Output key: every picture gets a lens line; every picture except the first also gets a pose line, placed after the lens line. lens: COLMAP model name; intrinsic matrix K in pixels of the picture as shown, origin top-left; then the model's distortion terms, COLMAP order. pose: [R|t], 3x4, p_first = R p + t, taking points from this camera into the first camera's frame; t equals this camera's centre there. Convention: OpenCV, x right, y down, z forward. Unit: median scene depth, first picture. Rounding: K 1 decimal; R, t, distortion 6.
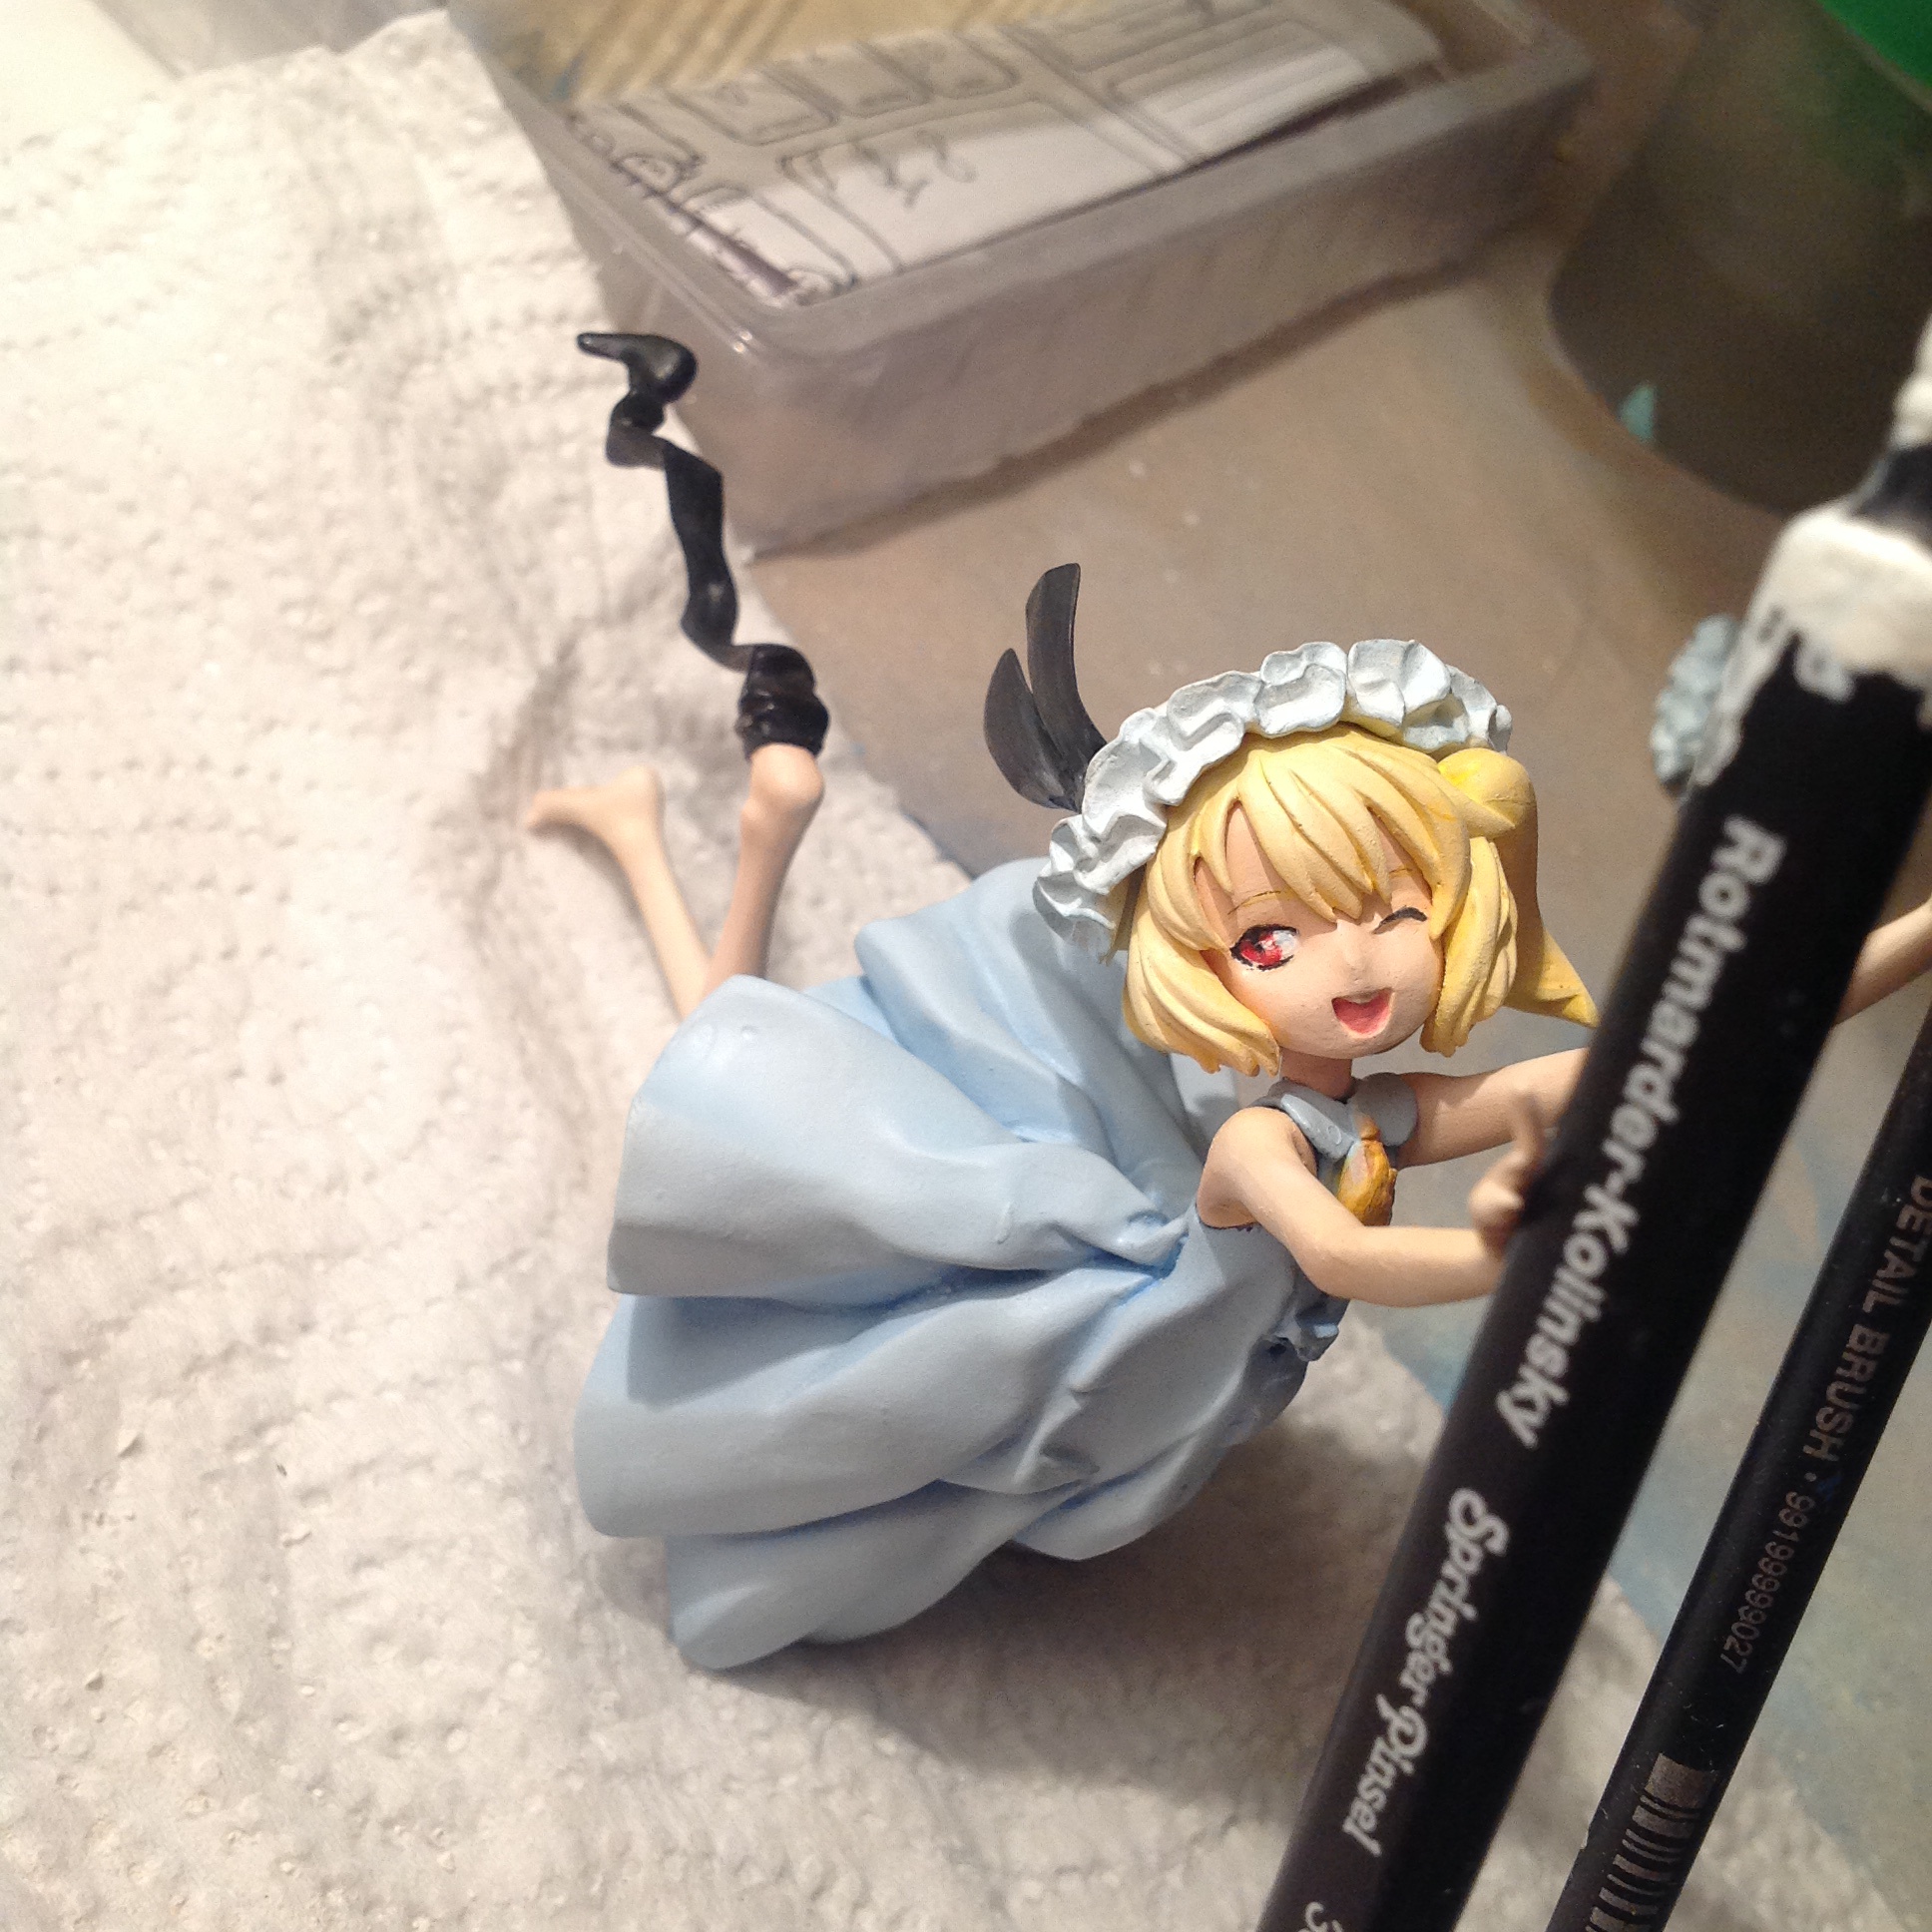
lens RADIAL K [[2526.6, 0, 966.0], [0, 2526.6, 966.0], [0, 0, 1]] dist [0.194181, -0.609968]
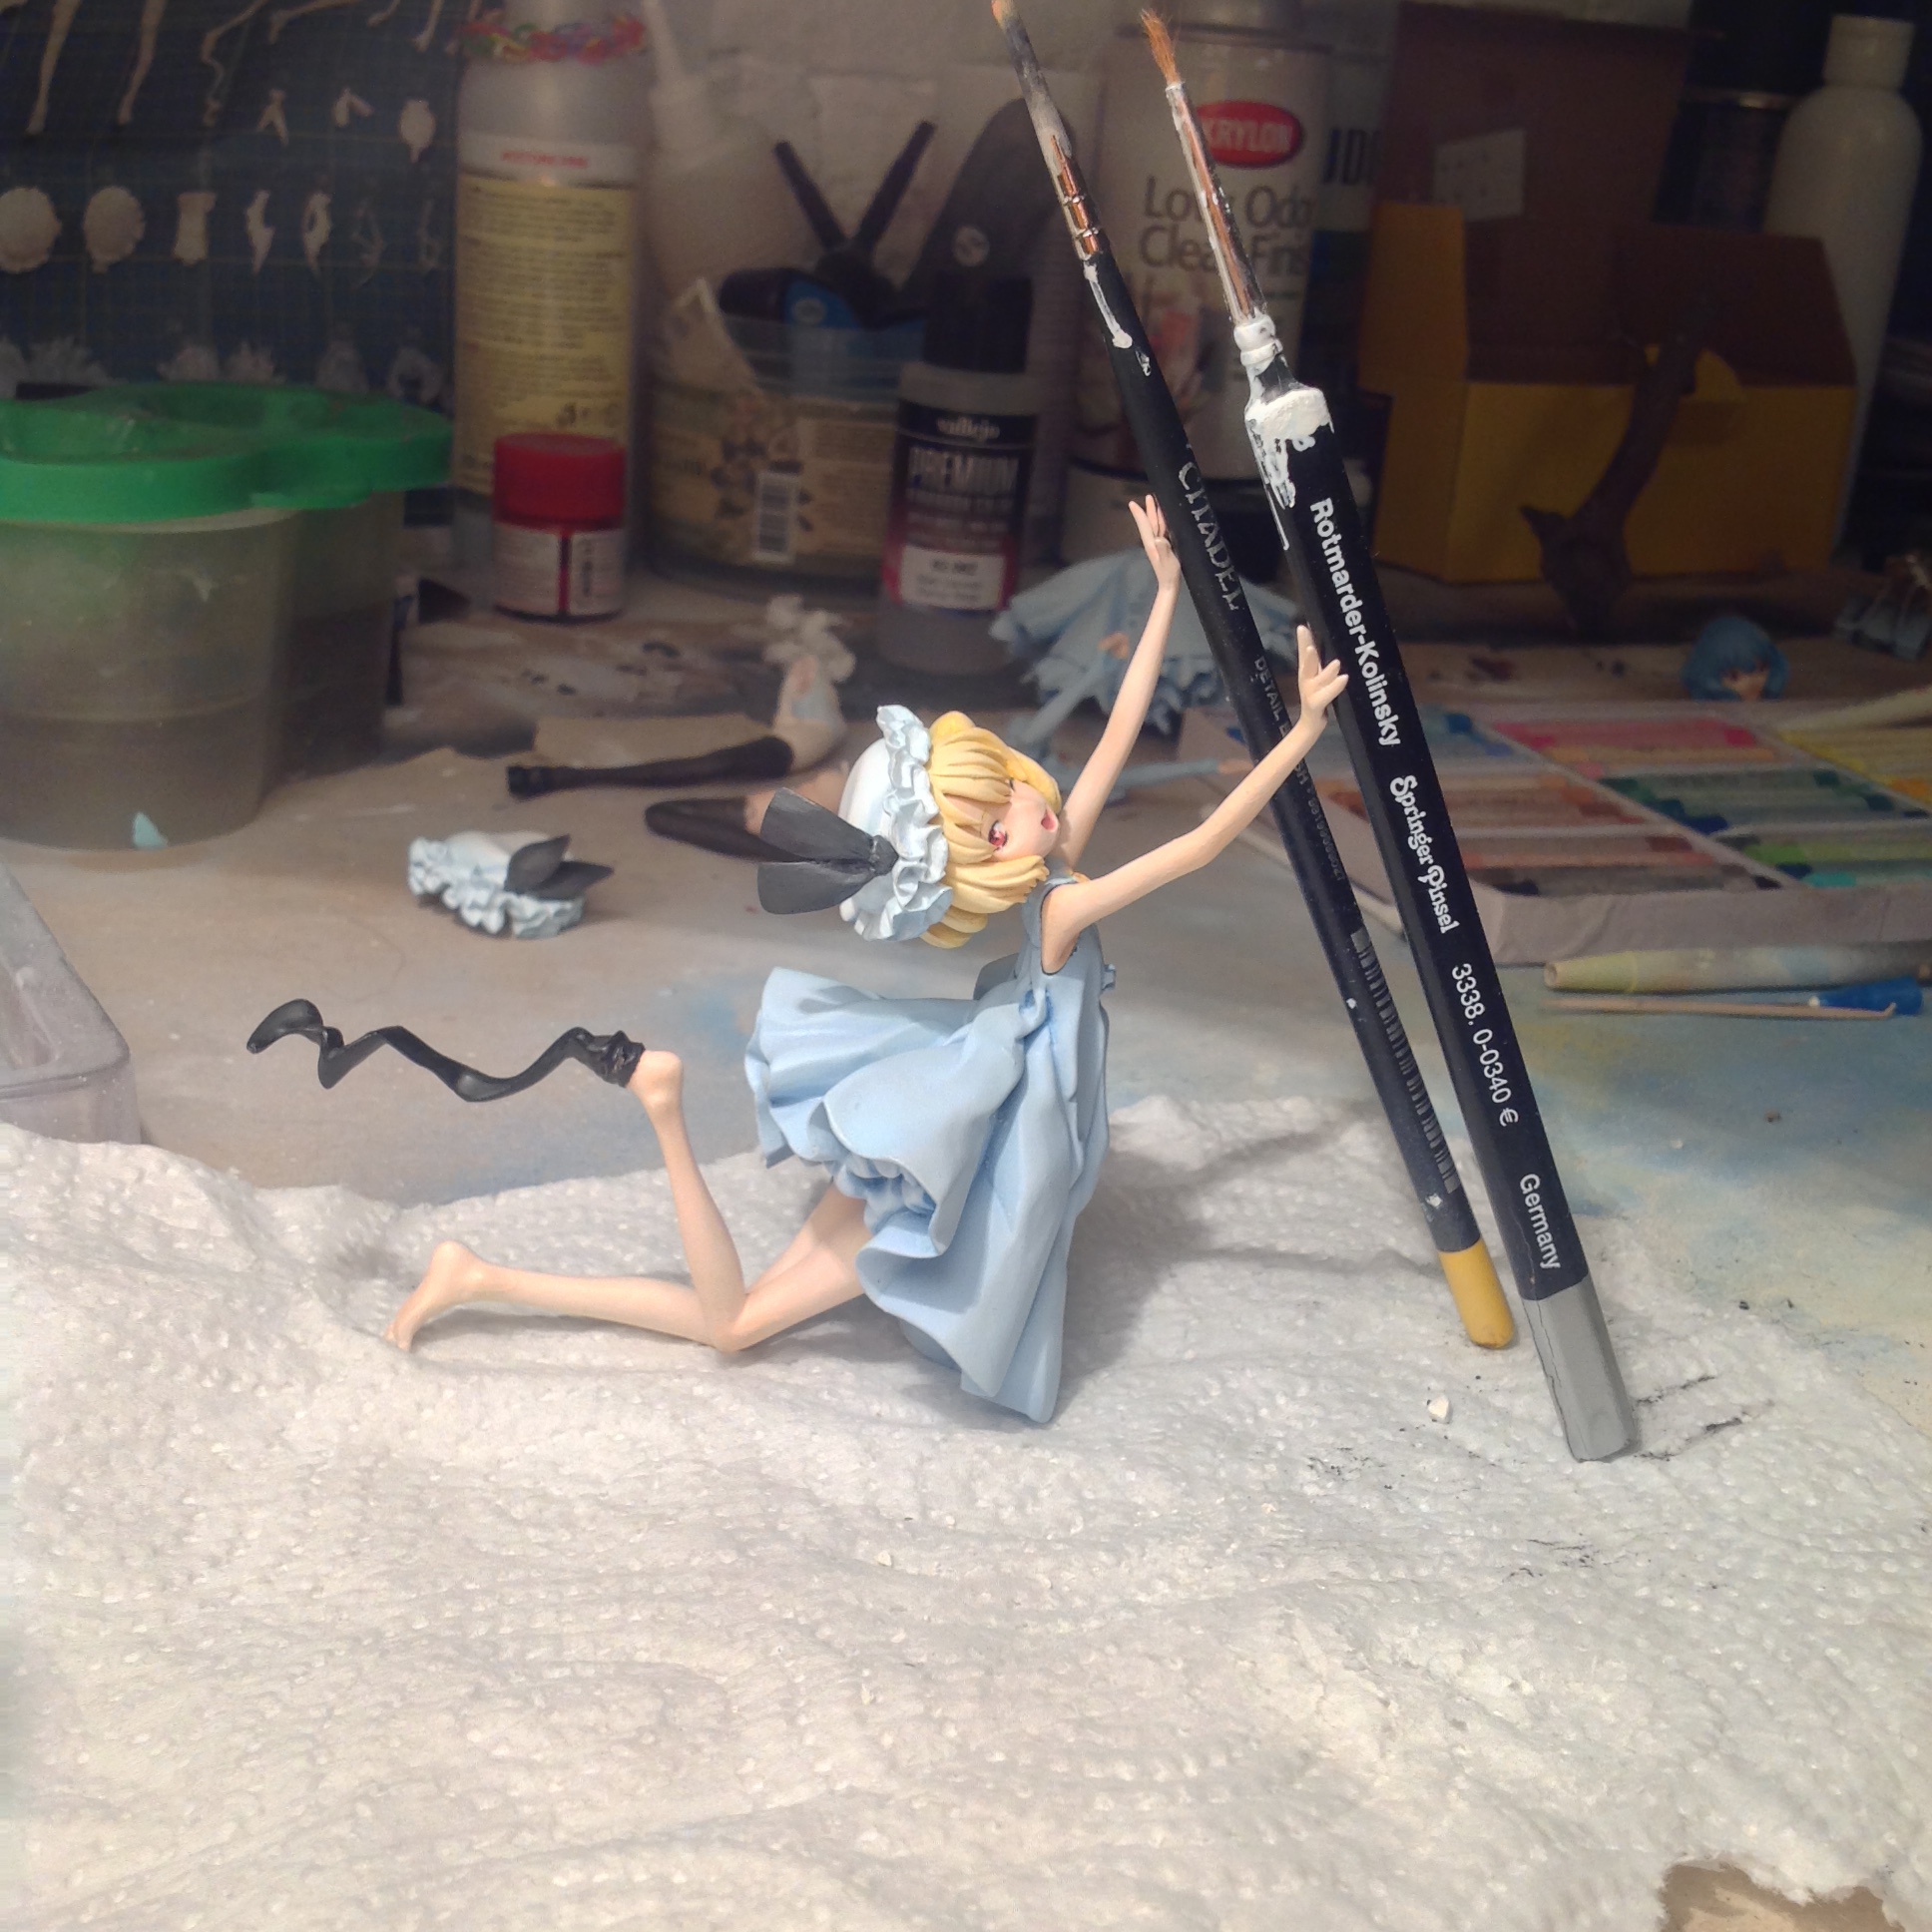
lens RADIAL K [[2526.6, 0, 966.0], [0, 2526.6, 966.0], [0, 0, 1]] dist [0.194181, -0.609968]
pose [[0.318983, -0.652091, 0.687769, -1.126473], [0.736998, 0.626924, 0.252587, -0.395625], [-0.595889, 0.426314, 0.680568, -0.245659]]
